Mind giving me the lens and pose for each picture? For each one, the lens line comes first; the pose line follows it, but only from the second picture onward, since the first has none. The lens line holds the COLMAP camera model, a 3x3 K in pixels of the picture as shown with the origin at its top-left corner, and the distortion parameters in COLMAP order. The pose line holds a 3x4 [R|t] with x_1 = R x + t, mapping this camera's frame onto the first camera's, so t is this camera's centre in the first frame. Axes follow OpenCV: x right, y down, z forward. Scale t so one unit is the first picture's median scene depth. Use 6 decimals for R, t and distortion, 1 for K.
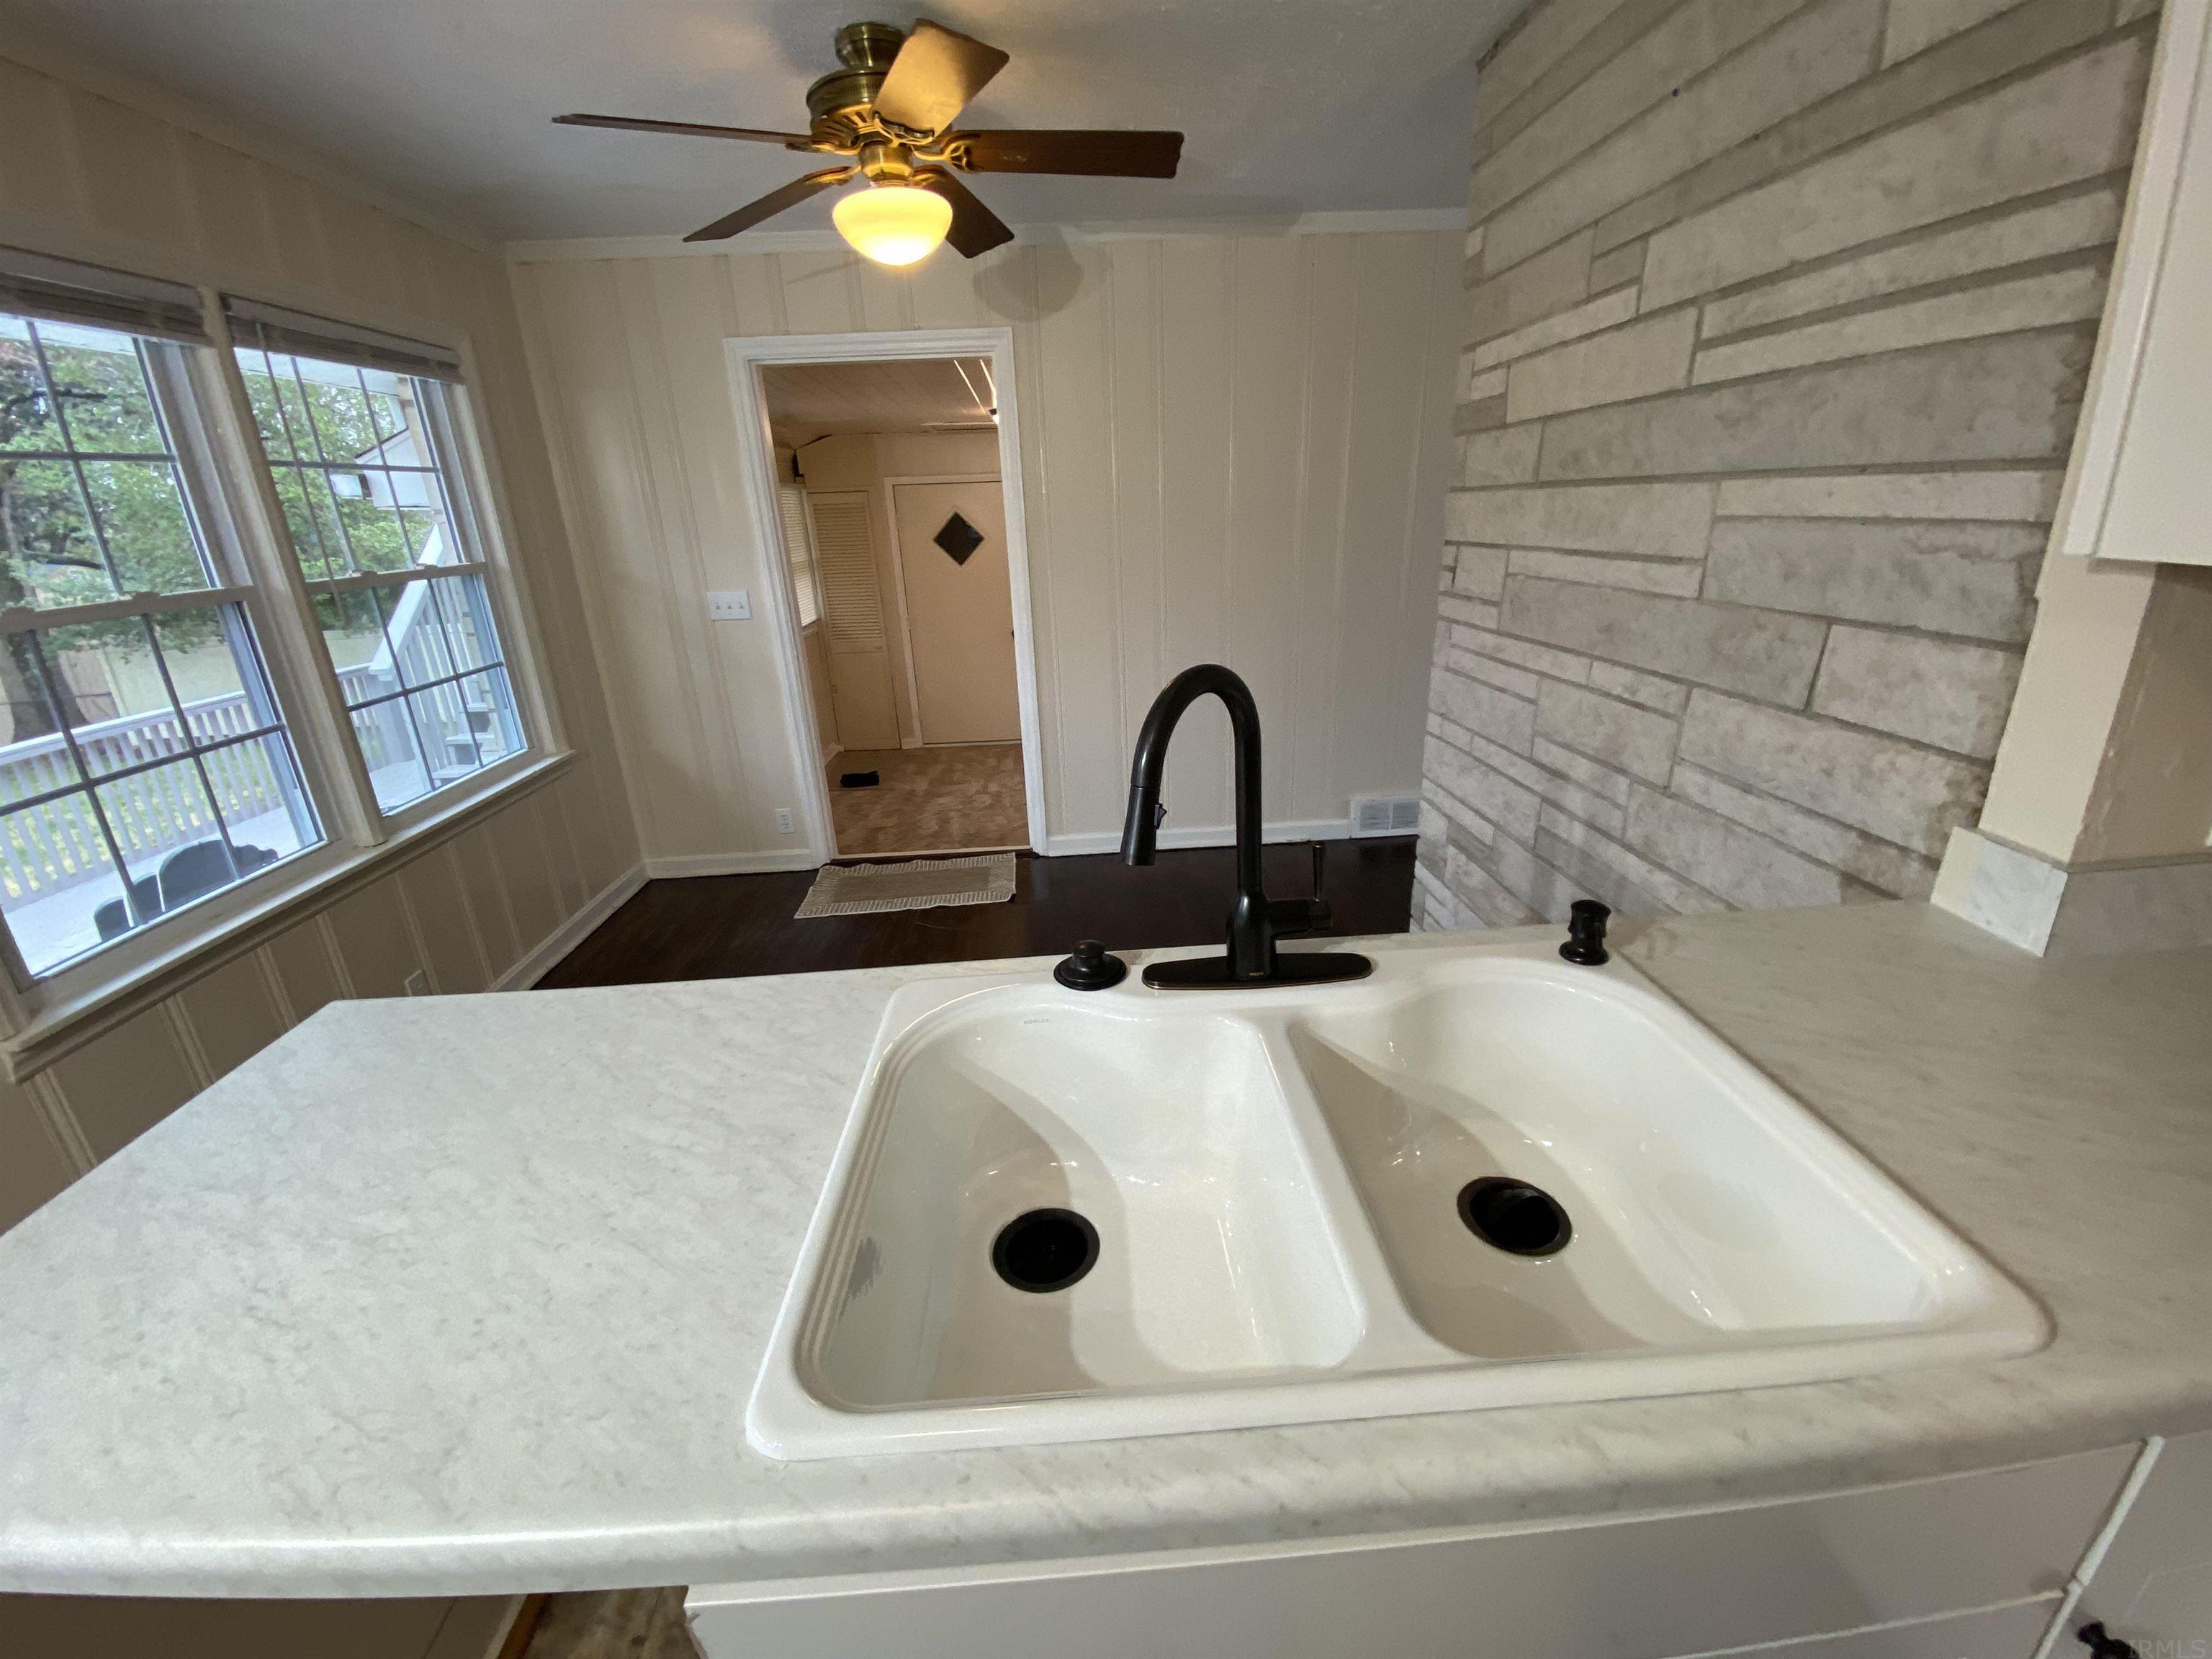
lens RADIAL K [[883.2, 0, 1106.0], [0, 883.2, 829.5], [0, 0, 1]] dist [0.023274, -0.021759]
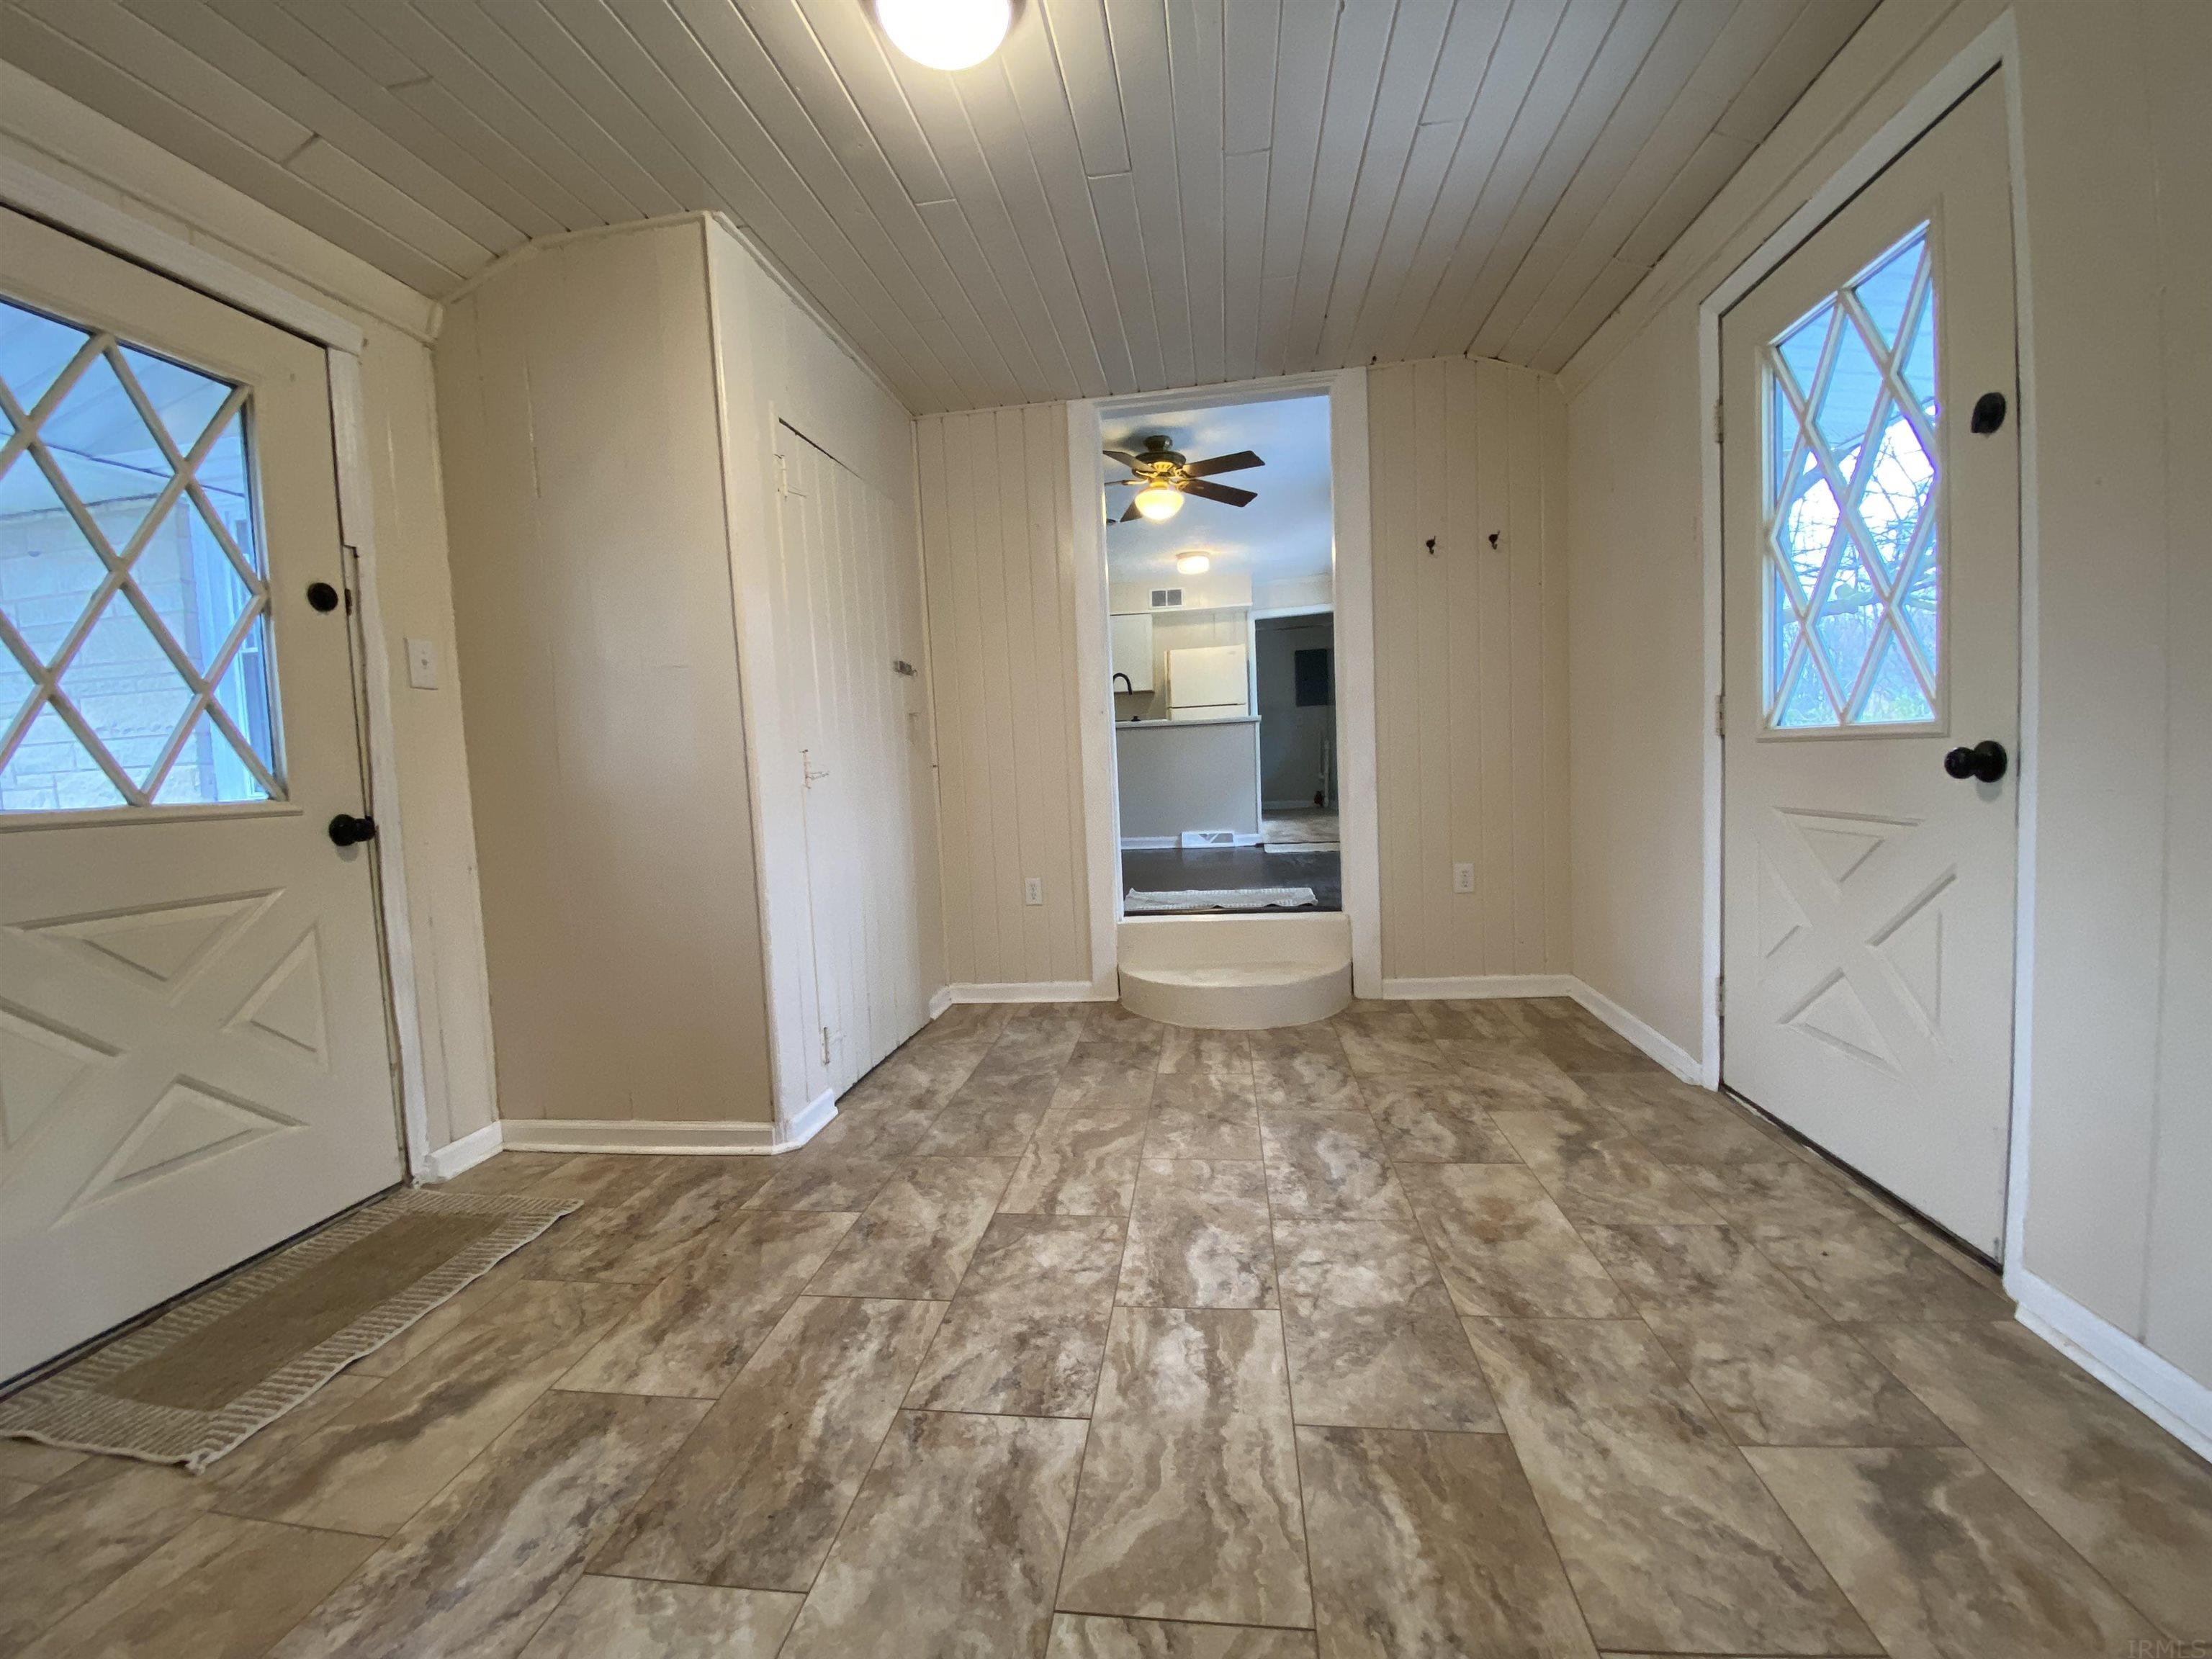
lens RADIAL K [[883.2, 0, 1106.0], [0, 883.2, 829.5], [0, 0, 1]] dist [0.023274, -0.021759]
pose [[-0.976628, 0.075527, 0.201232, -0.669253], [0.150748, 0.908046, 0.390804, -1.087097], [-0.153212, 0.412005, -0.898208, 4.655721]]
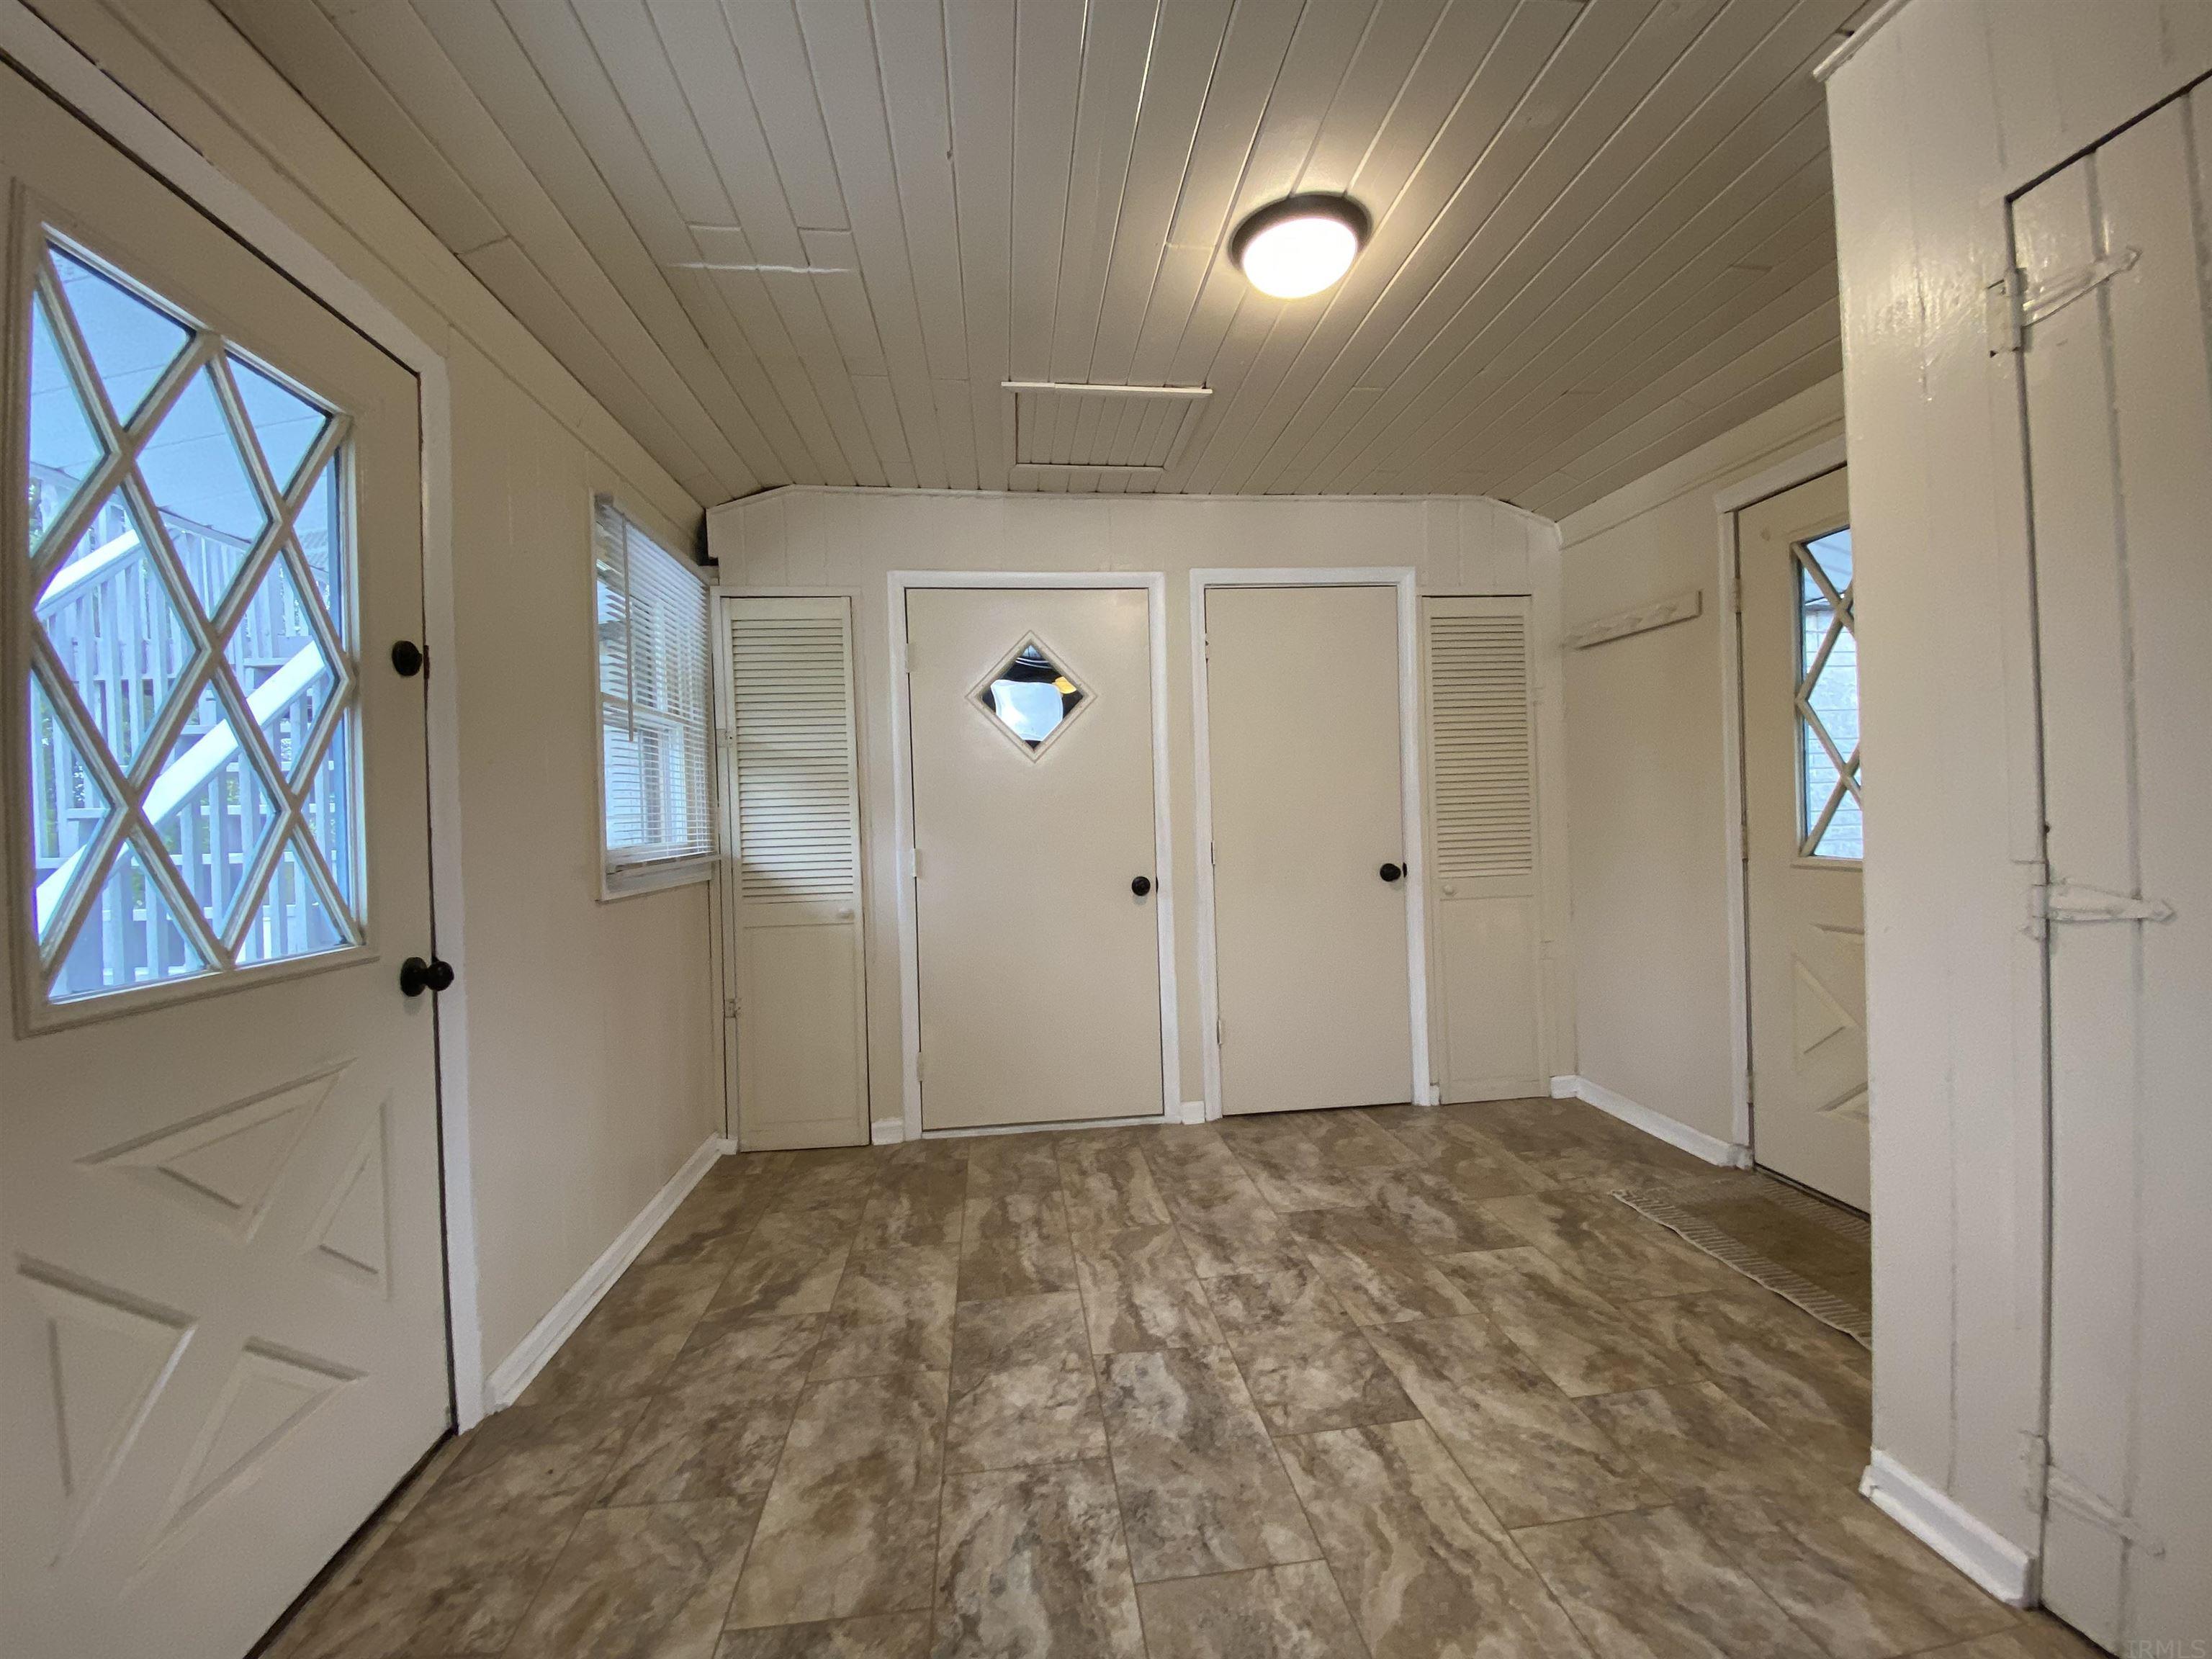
lens RADIAL K [[883.2, 0, 1106.0], [0, 883.2, 829.5], [0, 0, 1]] dist [0.023274, -0.021759]
pose [[0.998373, 0.011015, 0.055942, -0.676209], [0.008083, 0.943907, -0.330113, -0.439646], [-0.056440, 0.330028, 0.942282, 2.512641]]
